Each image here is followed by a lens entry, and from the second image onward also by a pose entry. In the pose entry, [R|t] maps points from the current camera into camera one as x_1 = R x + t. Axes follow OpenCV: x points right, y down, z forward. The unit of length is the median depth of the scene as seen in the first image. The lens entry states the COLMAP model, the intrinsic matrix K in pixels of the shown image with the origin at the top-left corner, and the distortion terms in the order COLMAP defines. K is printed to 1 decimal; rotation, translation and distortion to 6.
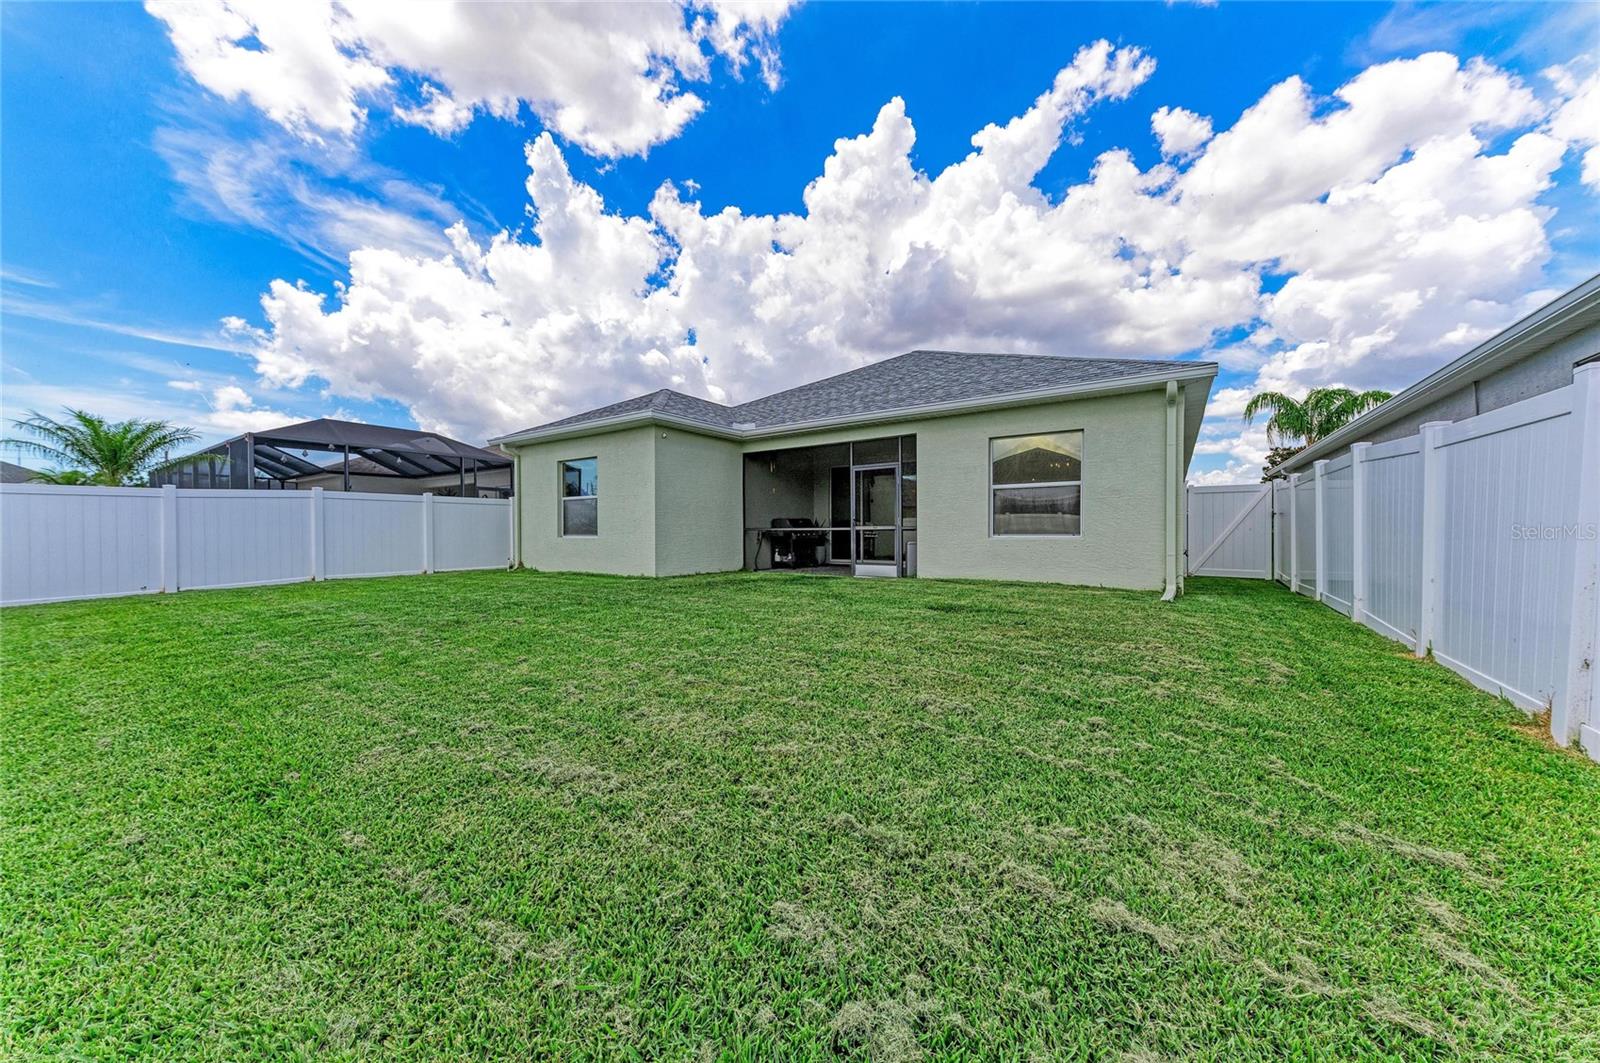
lens RADIAL K [[540.2, 0, 802.1], [0, 540.2, 531.7], [0, 0, 1]] dist [0.012316, -0.000160]
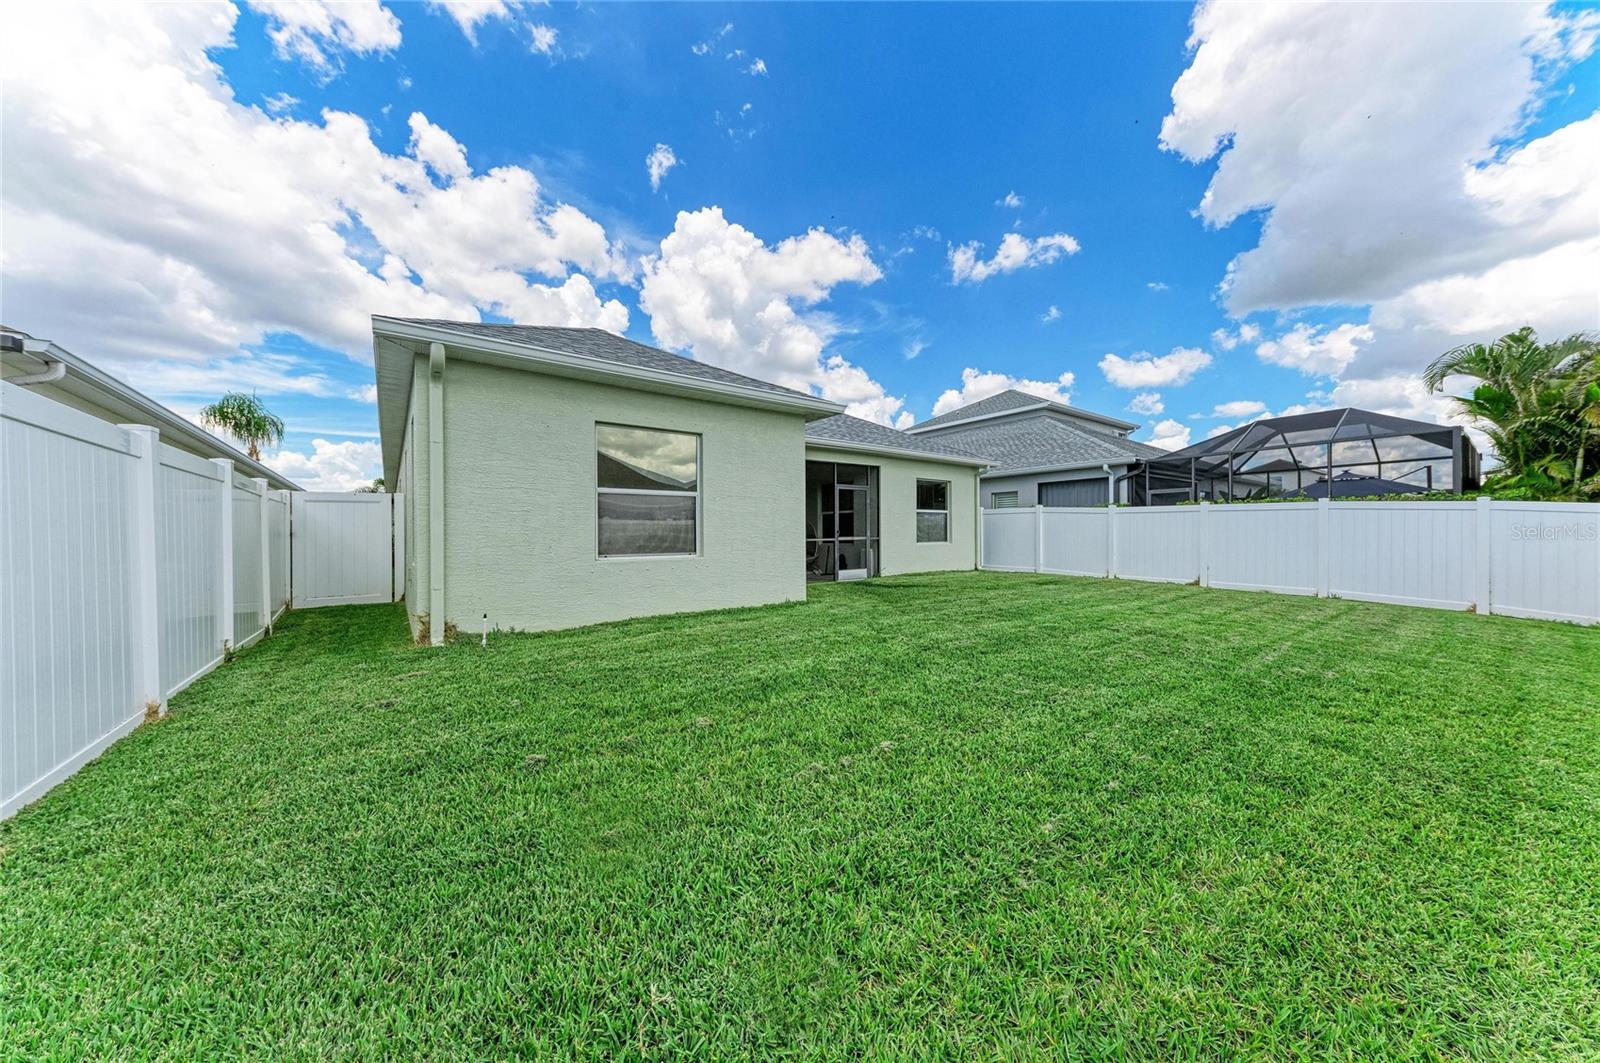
lens RADIAL K [[540.2, 0, 803.3], [0, 540.2, 534.8], [0, 0, 1]] dist [0.012316, -0.000160]
pose [[0.307046, -0.001295, 0.951694, -1.004592], [0.010986, 0.999937, -0.002184, -0.012892], [-0.951631, 0.011126, 0.307041, 0.713186]]
